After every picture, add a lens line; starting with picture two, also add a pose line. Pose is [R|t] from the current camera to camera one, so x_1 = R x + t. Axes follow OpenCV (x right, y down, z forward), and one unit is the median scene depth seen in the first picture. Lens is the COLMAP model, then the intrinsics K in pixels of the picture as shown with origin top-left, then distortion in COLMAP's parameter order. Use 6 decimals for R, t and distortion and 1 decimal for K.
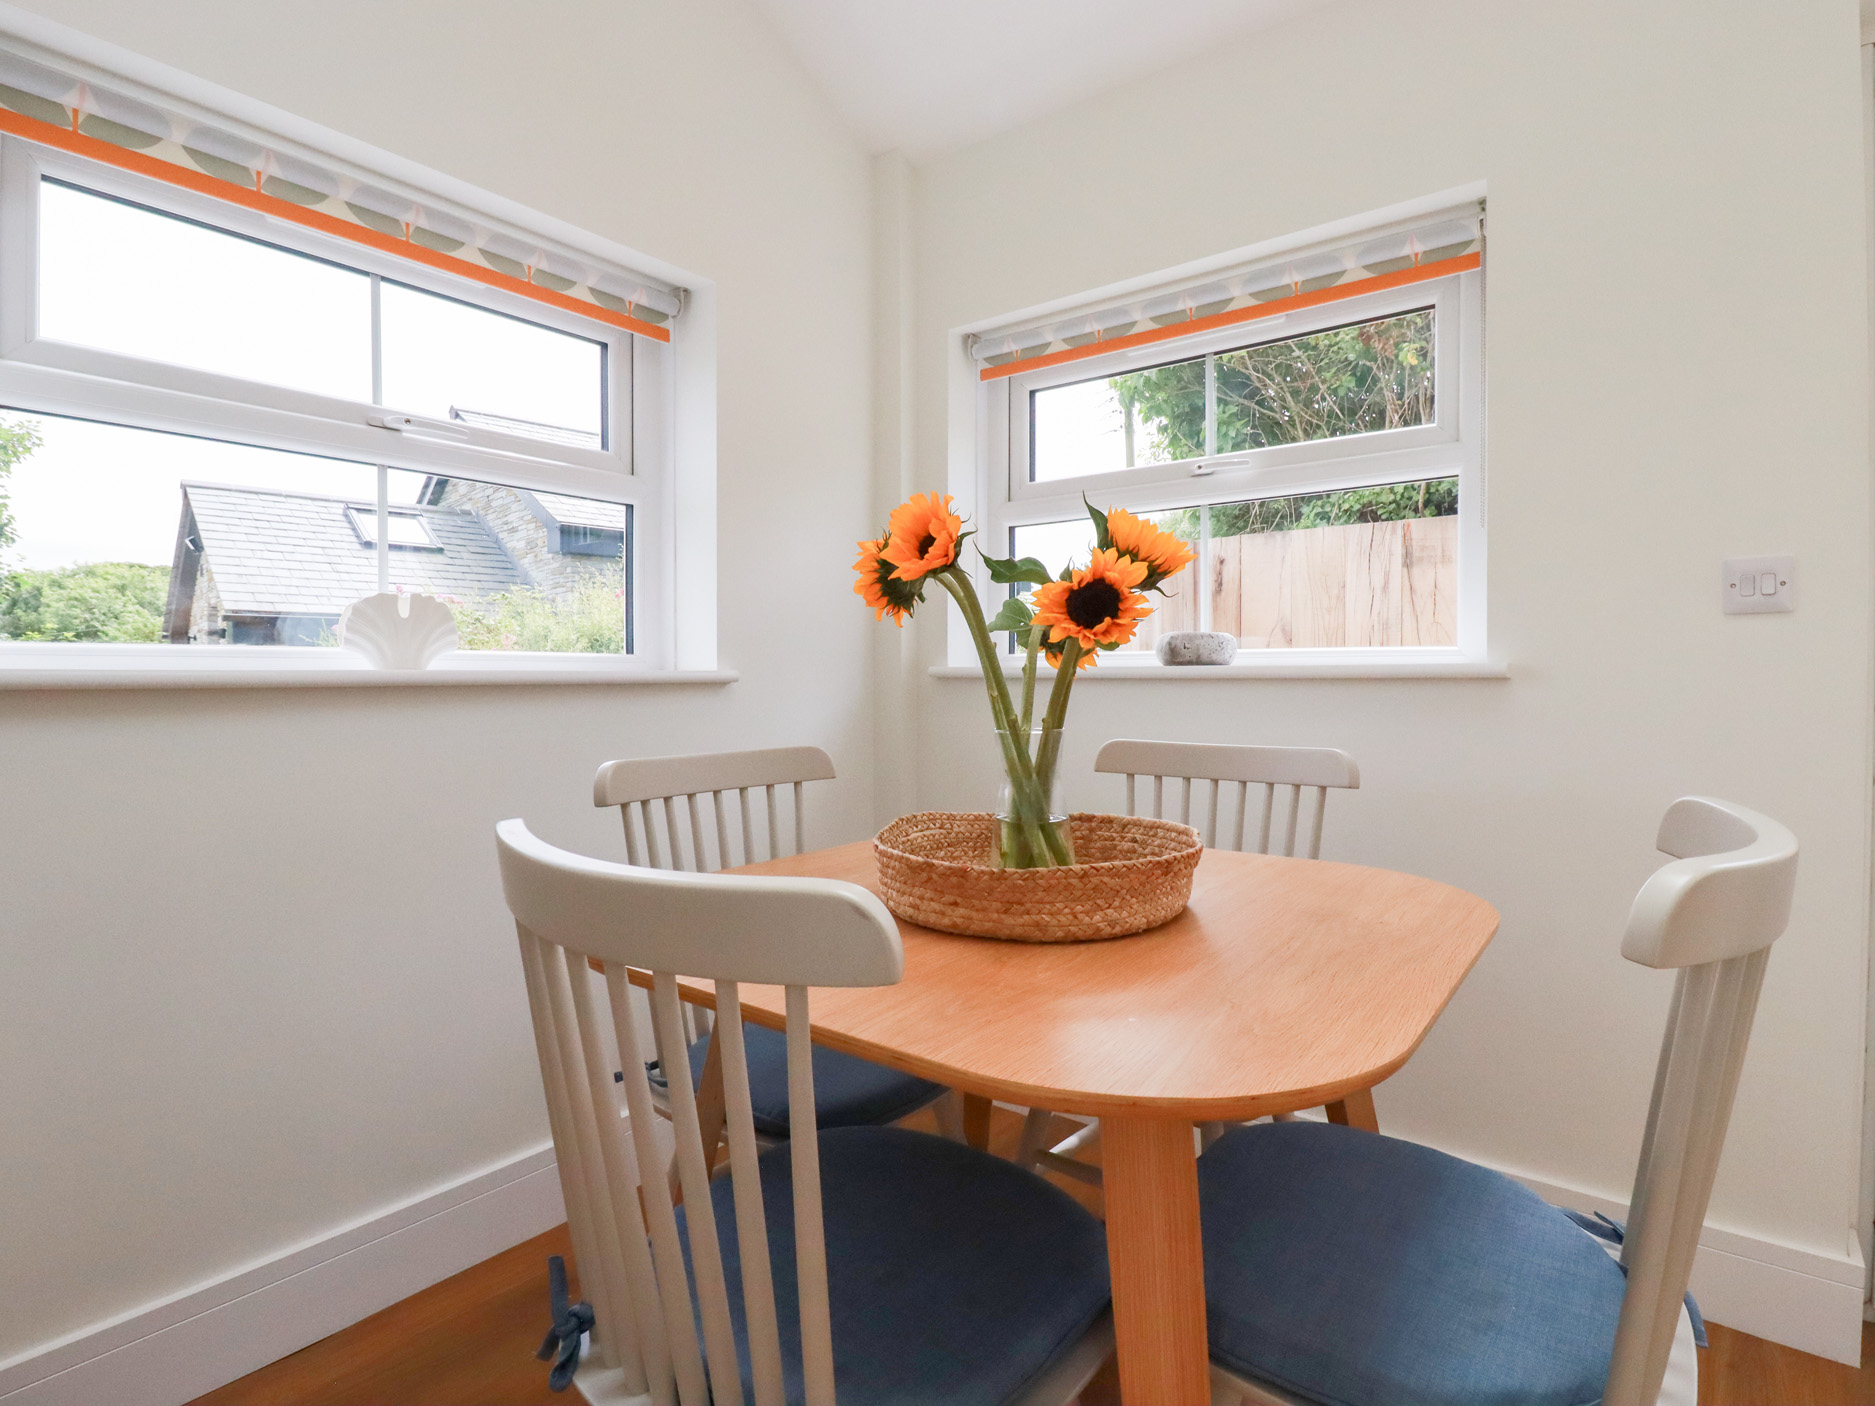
lens RADIAL K [[999.2, 0, 937.5], [0, 999.2, 703.0], [0, 0, 1]] dist [0.003485, -0.017711]
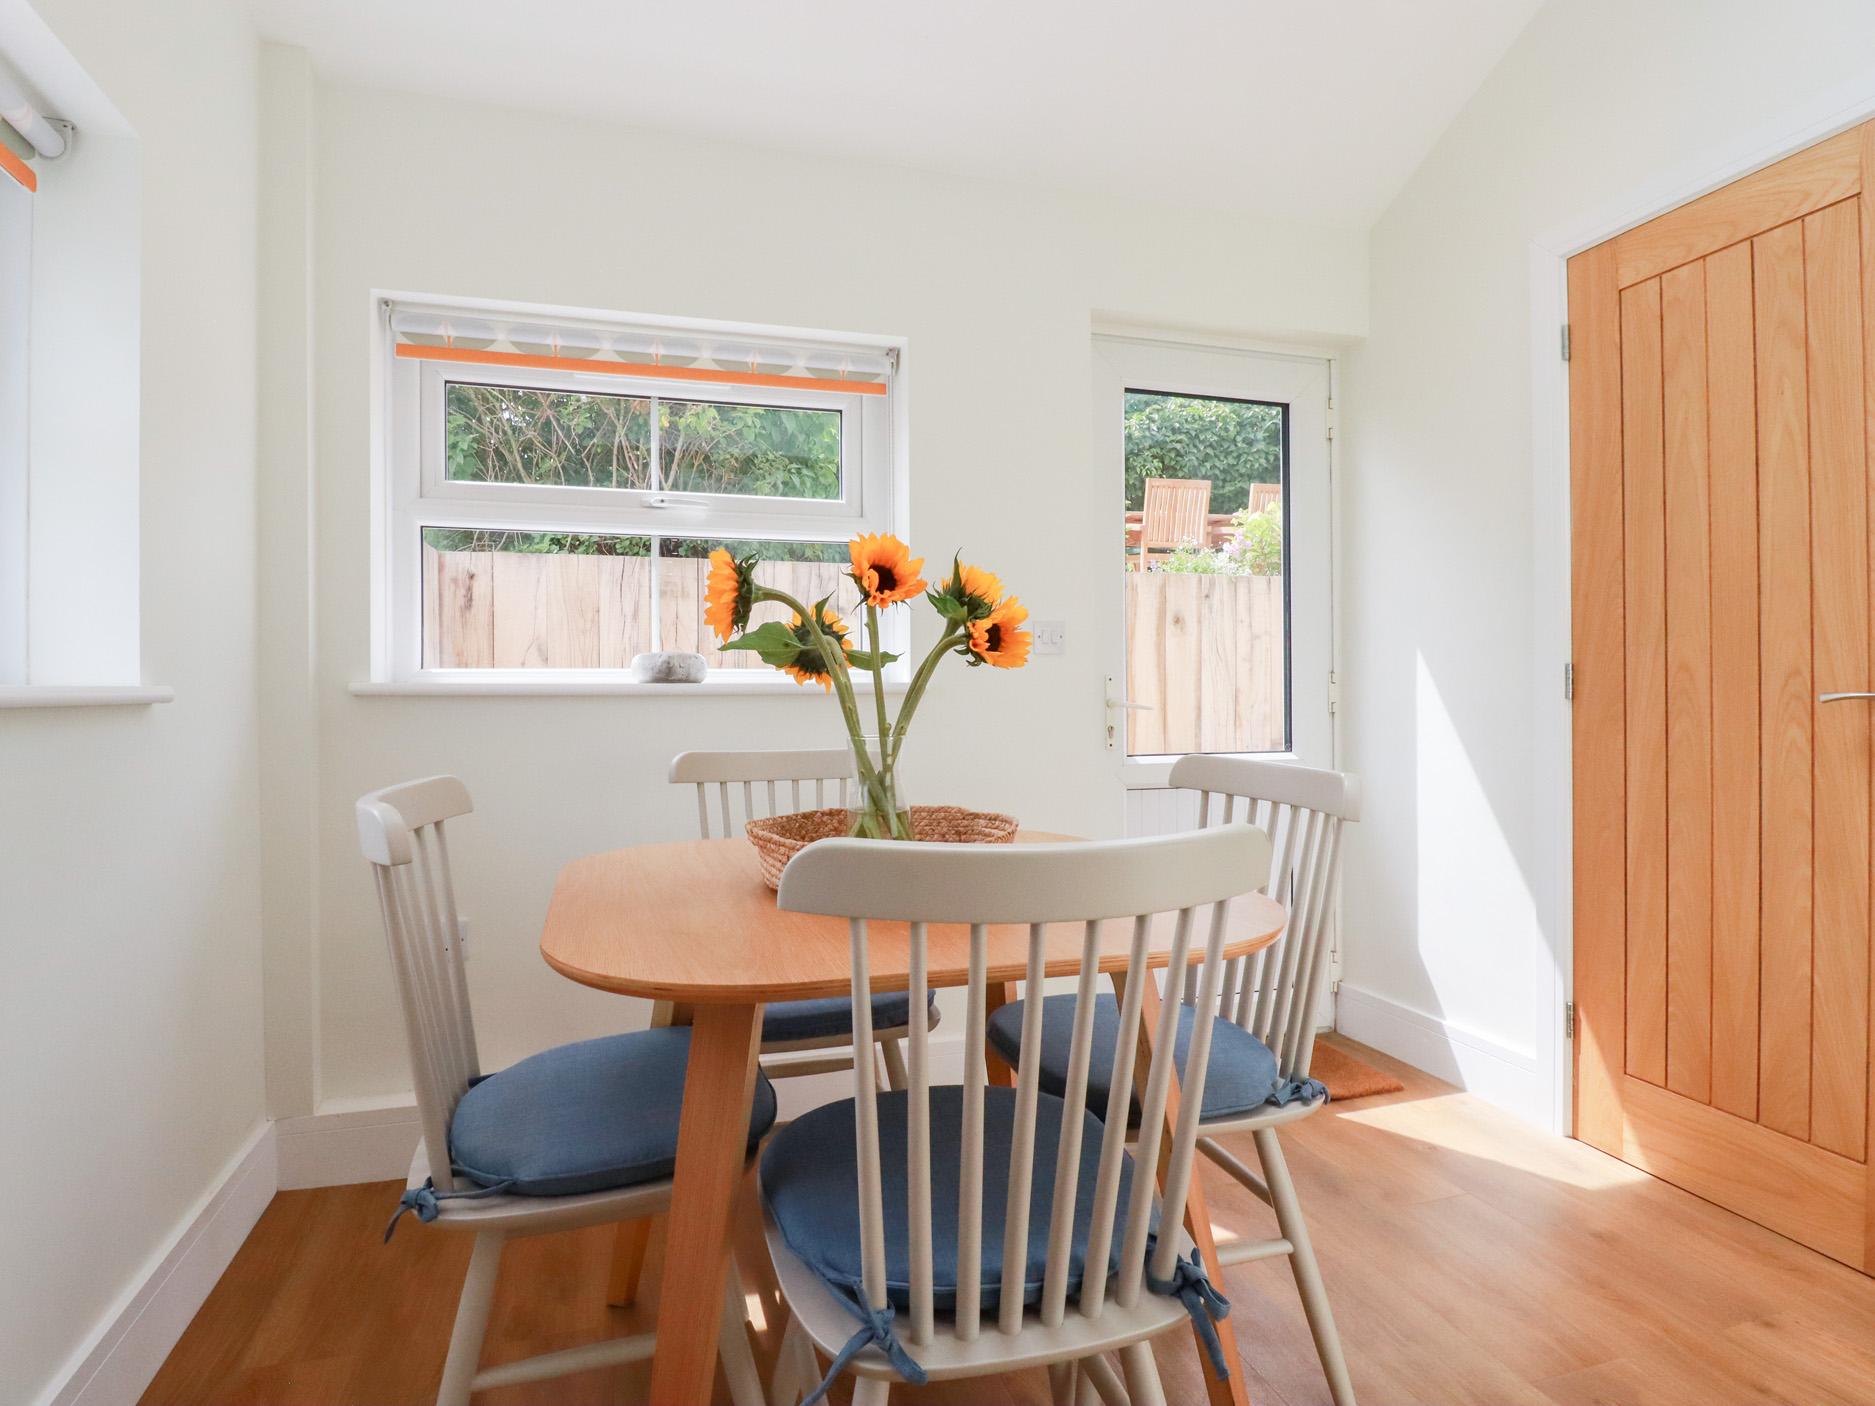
lens RADIAL K [[974.5, 0, 946.2], [0, 974.5, 695.5], [0, 0, 1]] dist [0.001987, -0.014901]
pose [[0.572582, -0.003457, 0.819840, -0.438974], [0.024279, 0.999624, -0.012742, -0.003574], [-0.819488, 0.027201, 0.572451, 0.147593]]
